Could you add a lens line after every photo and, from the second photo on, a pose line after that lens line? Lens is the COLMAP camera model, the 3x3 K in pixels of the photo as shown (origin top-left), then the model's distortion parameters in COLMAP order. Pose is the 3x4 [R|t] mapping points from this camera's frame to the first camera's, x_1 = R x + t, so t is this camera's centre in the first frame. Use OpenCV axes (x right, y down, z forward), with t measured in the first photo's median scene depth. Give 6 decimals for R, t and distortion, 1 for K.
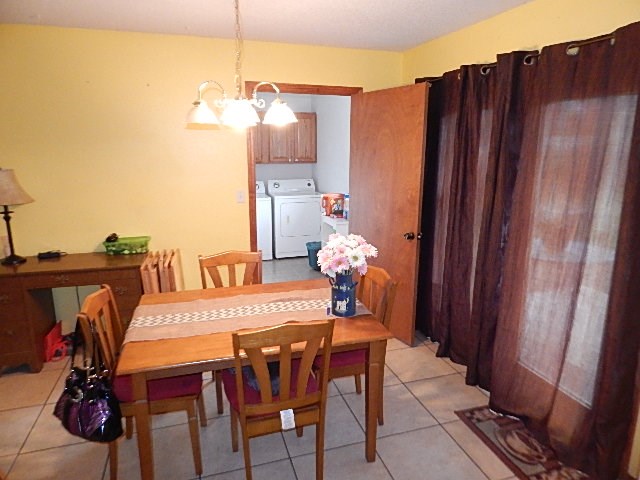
lens RADIAL K [[417.2, 0, 322.4], [0, 417.2, 238.1], [0, 0, 1]] dist [0.003194, -0.013689]
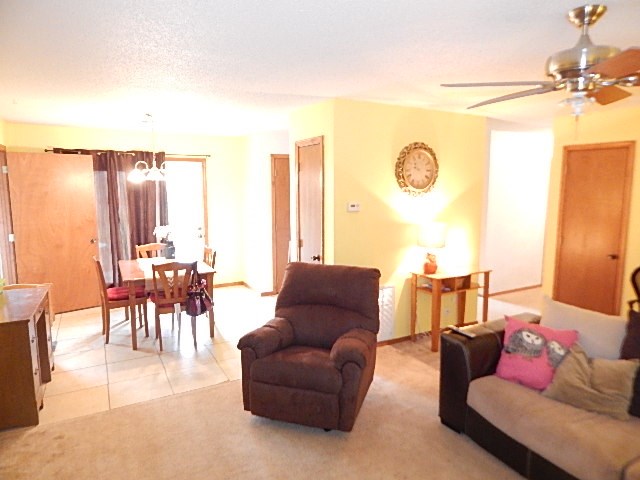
lens RADIAL K [[417.2, 0, 322.4], [0, 417.2, 238.1], [0, 0, 1]] dist [0.003194, -0.013689]
pose [[0.985923, -0.025580, 0.165230, 0.191318], [0.041800, 0.994557, -0.095443, 0.178255], [-0.161889, 0.101006, 0.981626, -0.826375]]
